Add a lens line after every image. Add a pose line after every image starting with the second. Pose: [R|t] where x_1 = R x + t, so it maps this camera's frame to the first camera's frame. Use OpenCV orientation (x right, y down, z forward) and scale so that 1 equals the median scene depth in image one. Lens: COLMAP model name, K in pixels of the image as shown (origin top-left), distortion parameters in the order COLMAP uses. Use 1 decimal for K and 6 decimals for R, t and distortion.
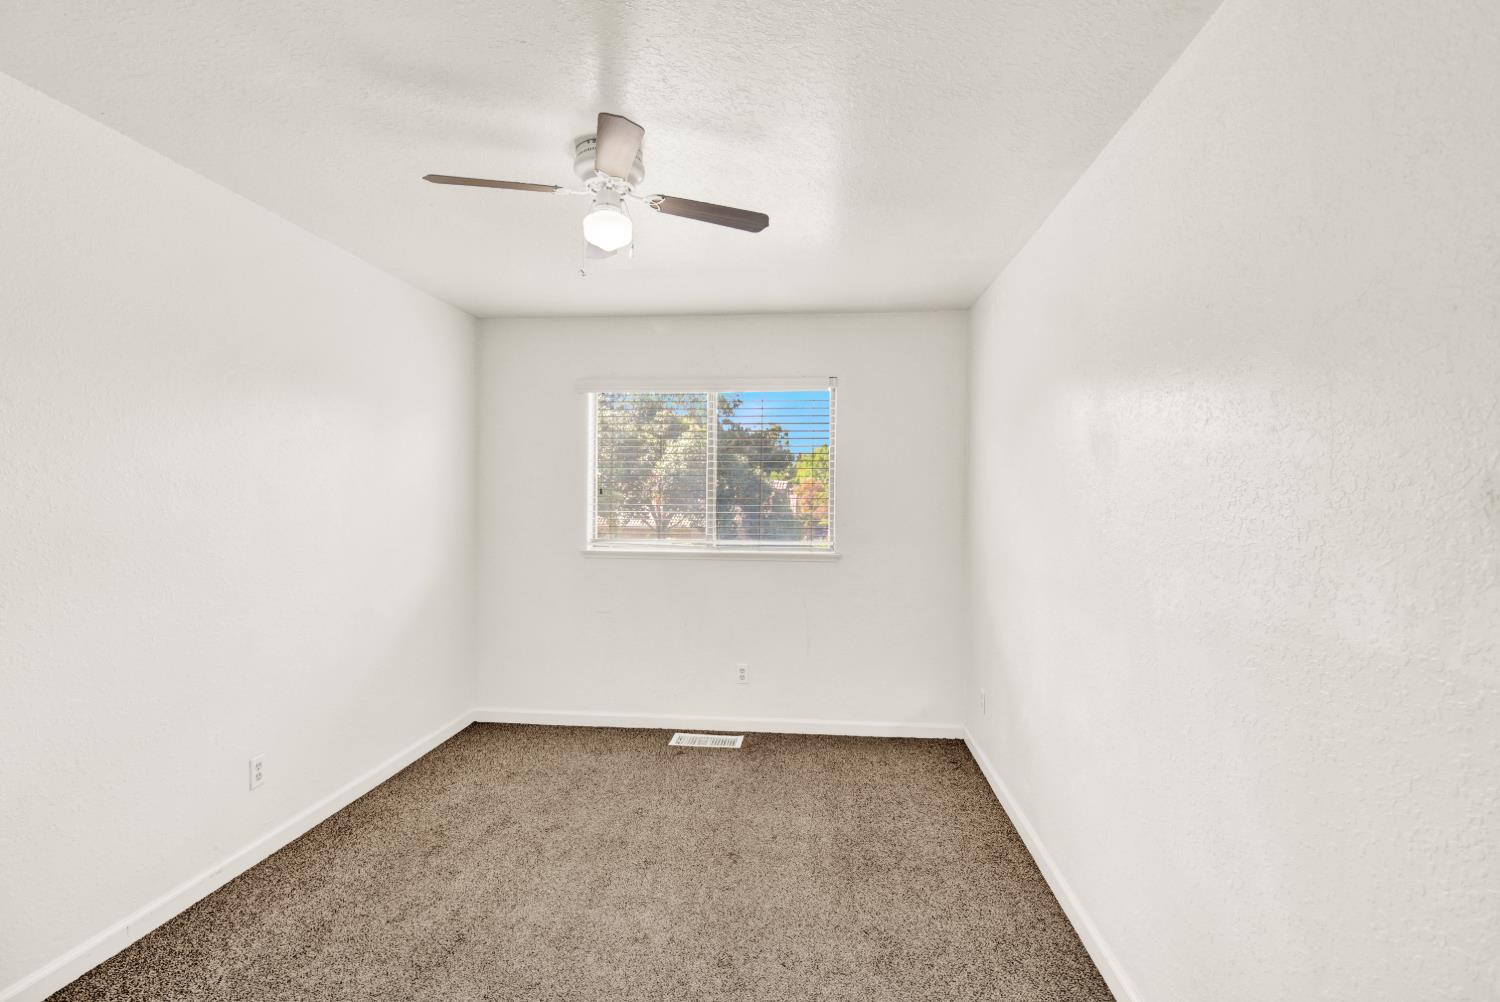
lens RADIAL K [[714.8, 0, 988.9], [0, 714.8, 499.1], [0, 0, 1]] dist [-0.001353, -0.006427]
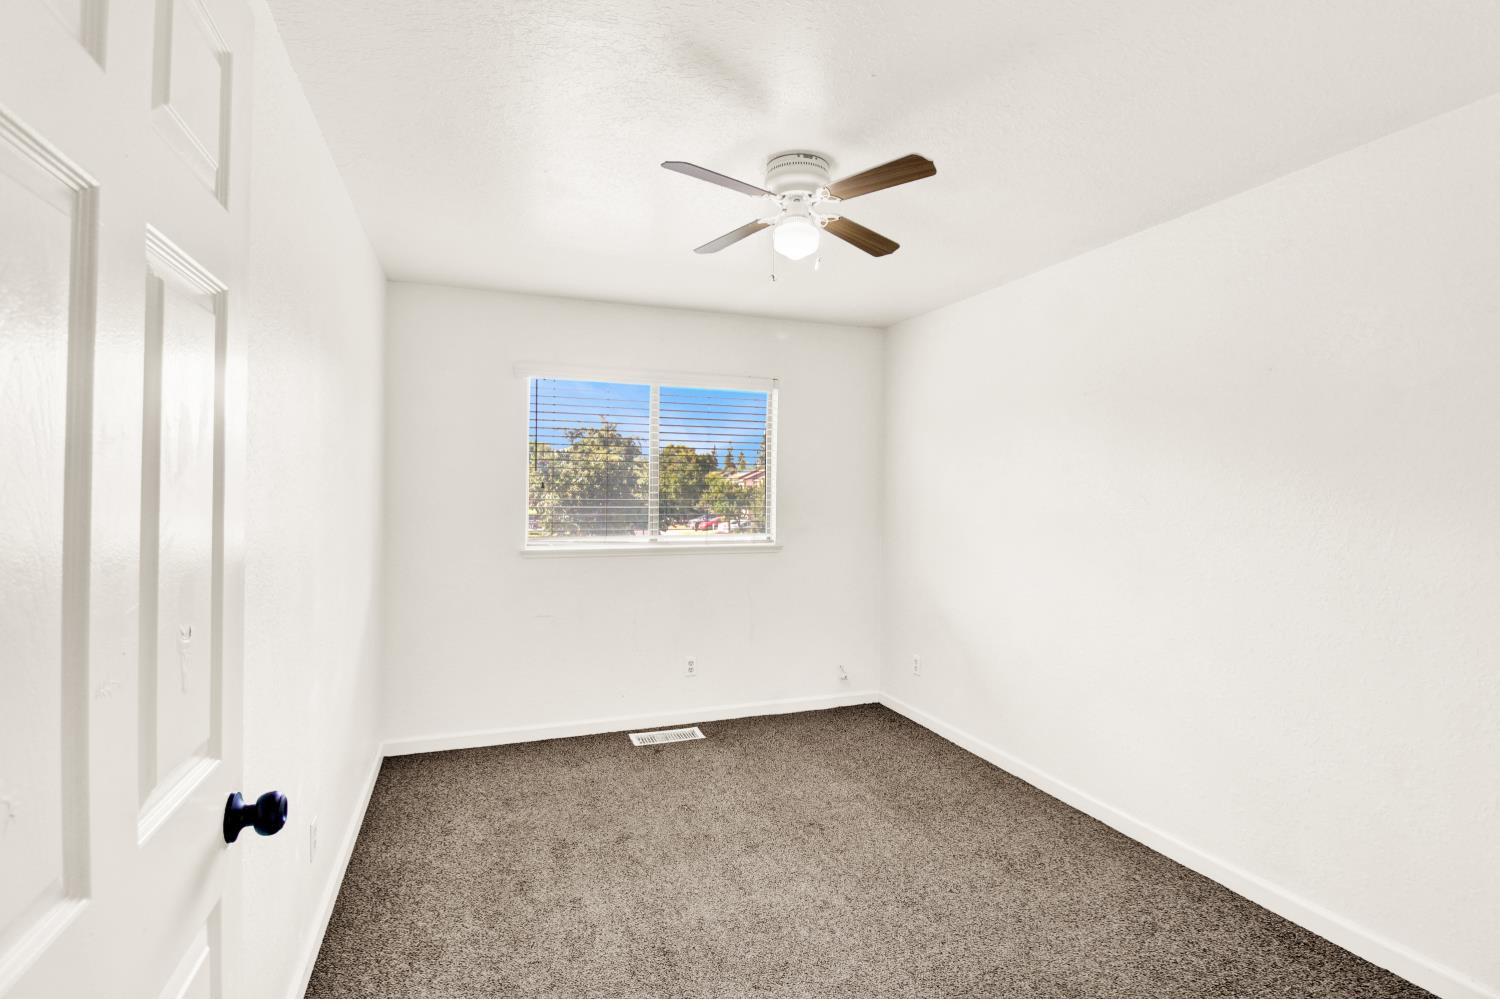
lens RADIAL K [[710.5, 0, 753.6], [0, 710.5, 488.9], [0, 0, 1]] dist [0.001731, -0.015288]
pose [[0.906884, -0.000558, 0.421380, -0.779004], [0.000219, 1.000000, 0.000853, -0.008485], [-0.421381, -0.000681, 0.906884, 0.056226]]
